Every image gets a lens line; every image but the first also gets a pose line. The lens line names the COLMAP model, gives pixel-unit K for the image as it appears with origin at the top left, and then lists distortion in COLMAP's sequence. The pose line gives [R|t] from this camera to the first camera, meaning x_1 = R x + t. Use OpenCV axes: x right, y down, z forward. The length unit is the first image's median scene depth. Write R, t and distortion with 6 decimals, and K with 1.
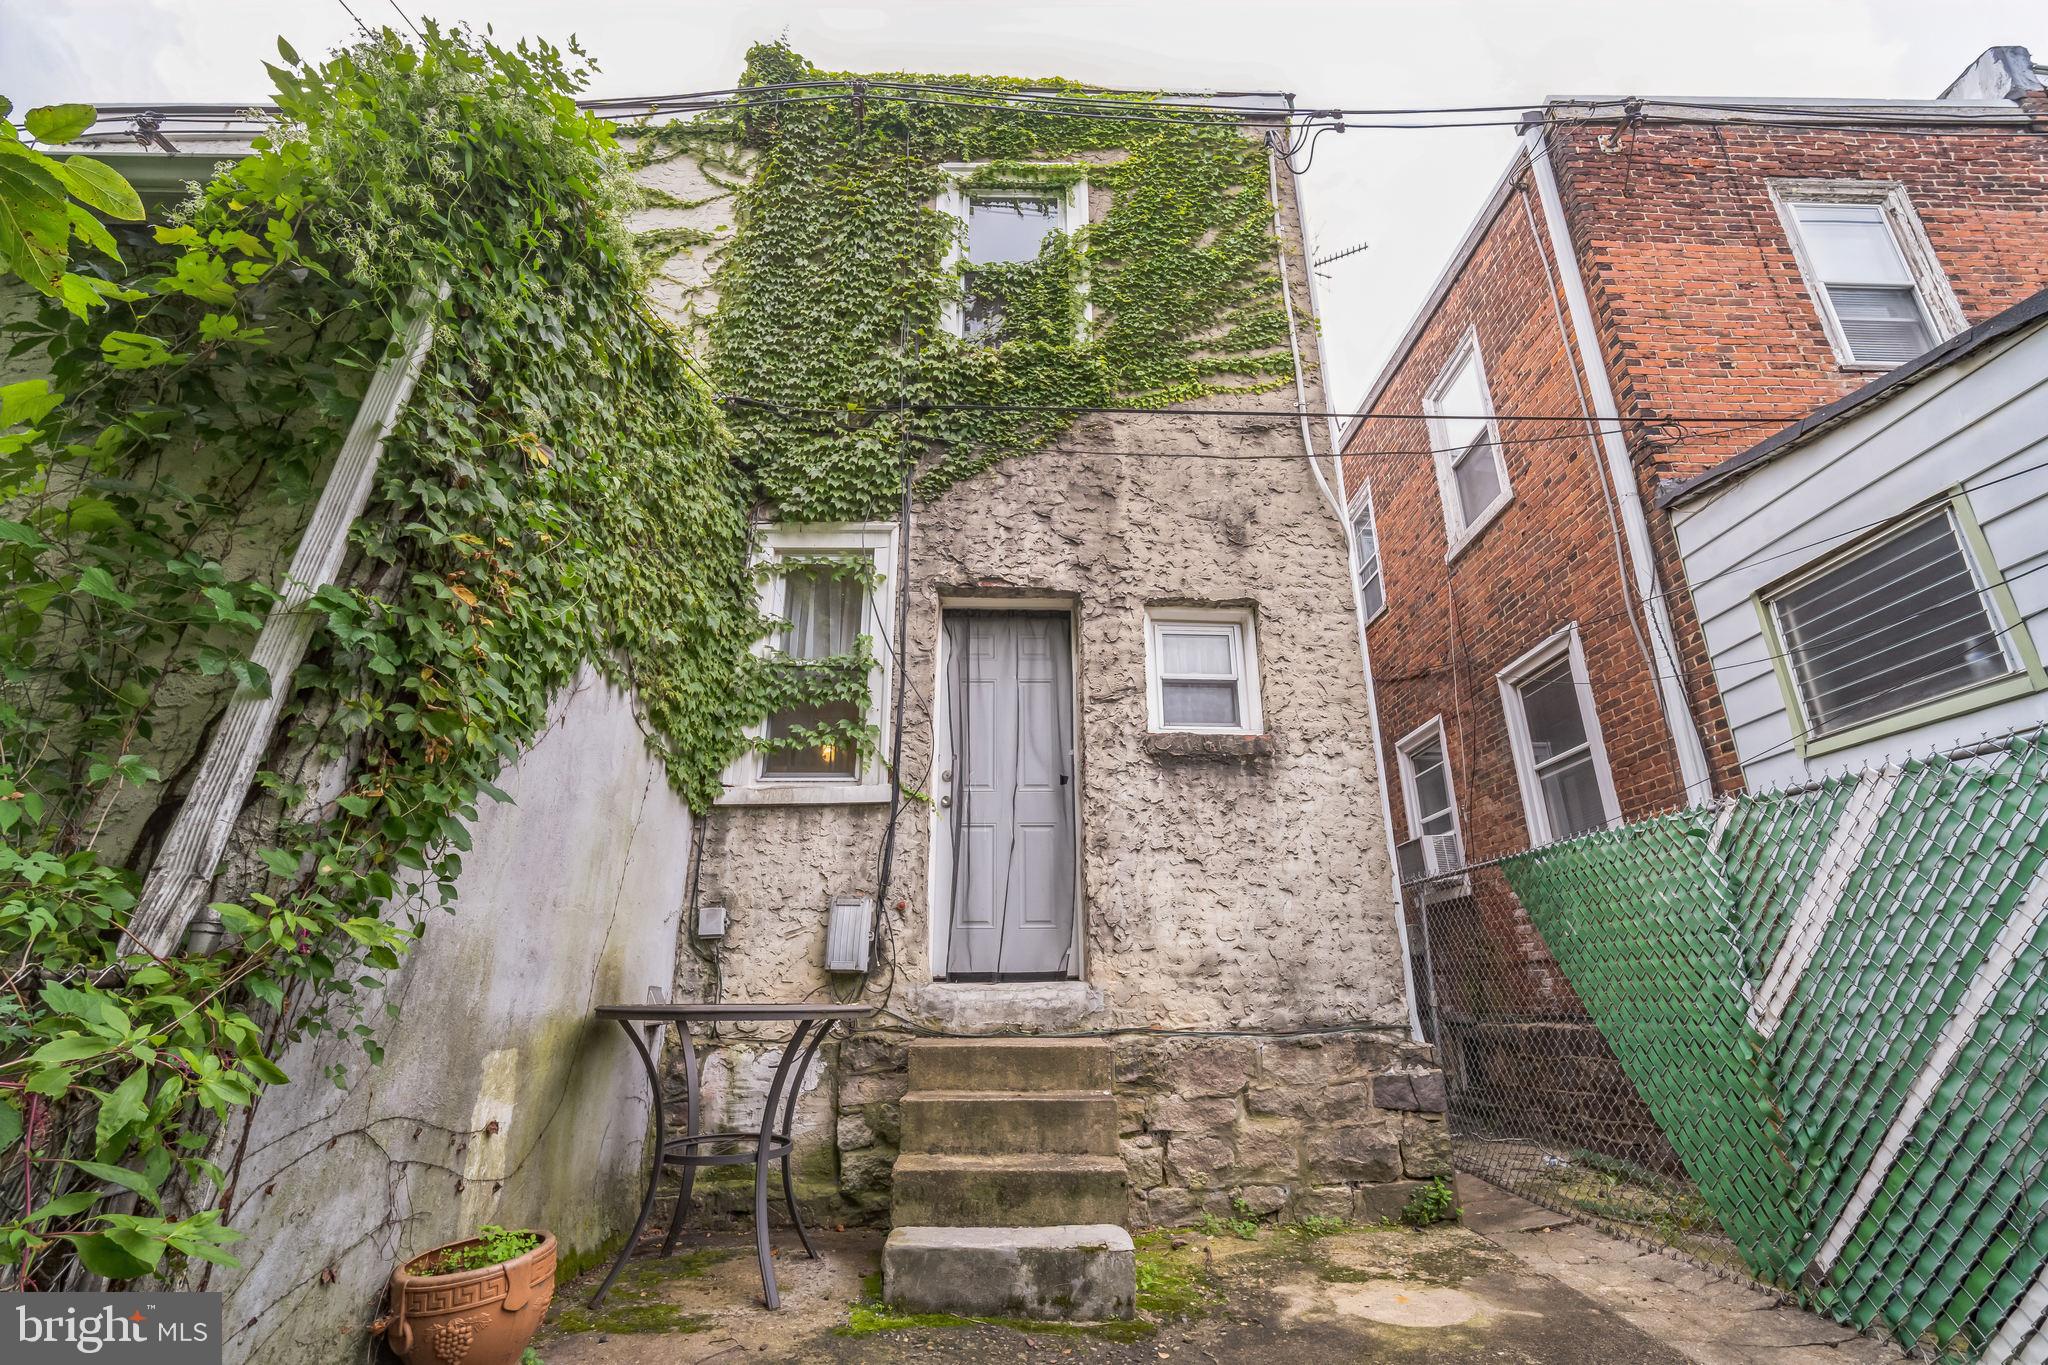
lens RADIAL K [[889.6, 0, 1024.0], [0, 889.6, 682.5], [0, 0, 1]] dist [-0.015323, 0.004250]
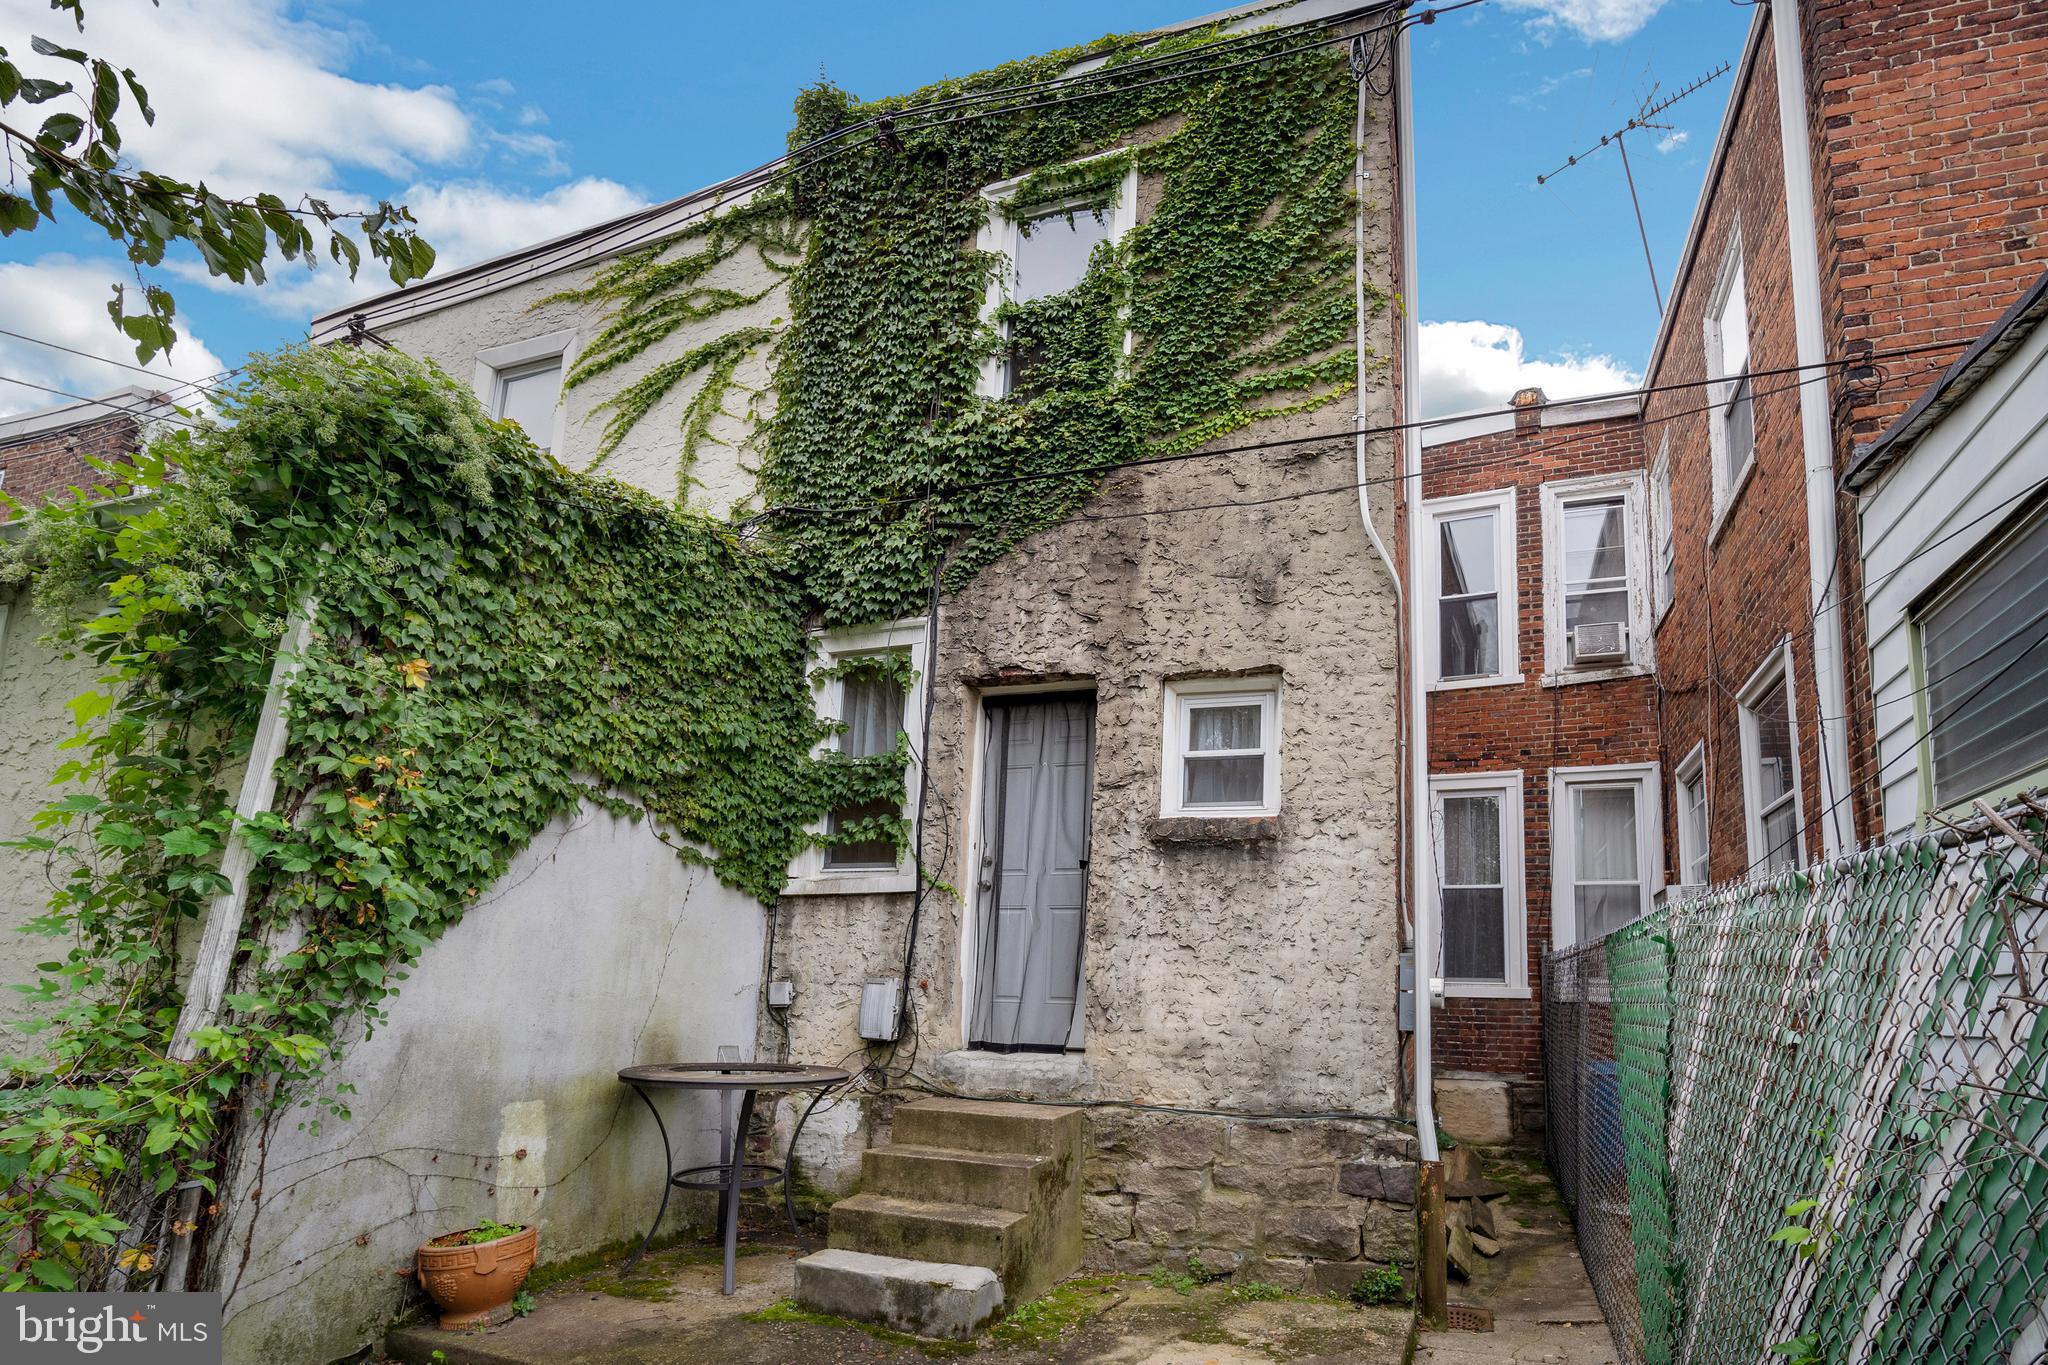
lens RADIAL K [[918.9, 0, 1025.0], [0, 918.9, 899.2], [0, 0, 1]] dist [-0.013156, 0.003509]
pose [[0.944676, -0.008208, -0.327901, 0.317173], [0.075054, 0.978573, 0.191732, -0.058035], [0.319302, -0.205735, 0.925051, -0.009375]]
